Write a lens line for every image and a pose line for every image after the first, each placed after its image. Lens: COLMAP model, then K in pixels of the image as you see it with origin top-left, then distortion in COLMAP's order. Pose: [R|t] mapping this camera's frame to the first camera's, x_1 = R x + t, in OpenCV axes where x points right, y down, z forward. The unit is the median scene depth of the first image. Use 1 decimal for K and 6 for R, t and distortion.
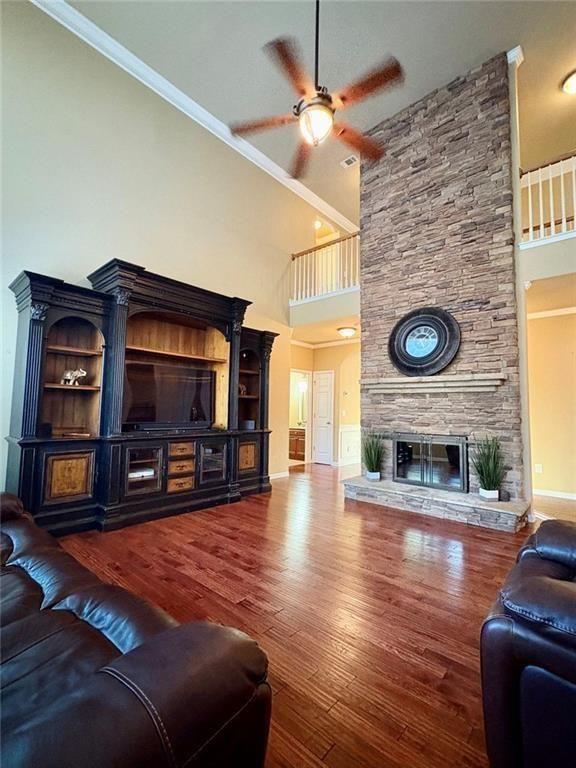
lens RADIAL K [[346.4, 0, 290.6], [0, 346.4, 385.9], [0, 0, 1]] dist [-0.002942, -0.000074]
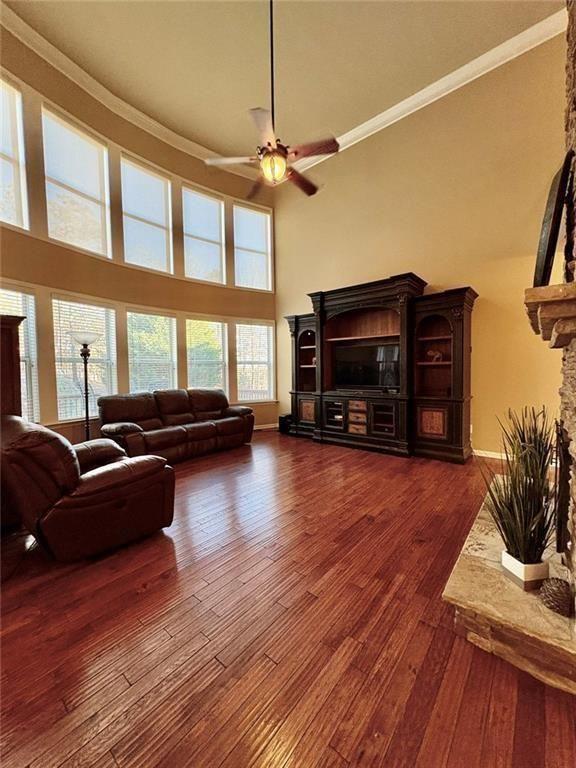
lens RADIAL K [[306.9, 0, 288.1], [0, 306.9, 381.2], [0, 0, 1]] dist [0.013182, 0.000000]
pose [[0.029247, 0.013080, -0.999487, 0.935411], [0.088508, 0.995953, 0.015624, 0.039680], [0.995646, -0.088920, 0.027971, 0.687489]]
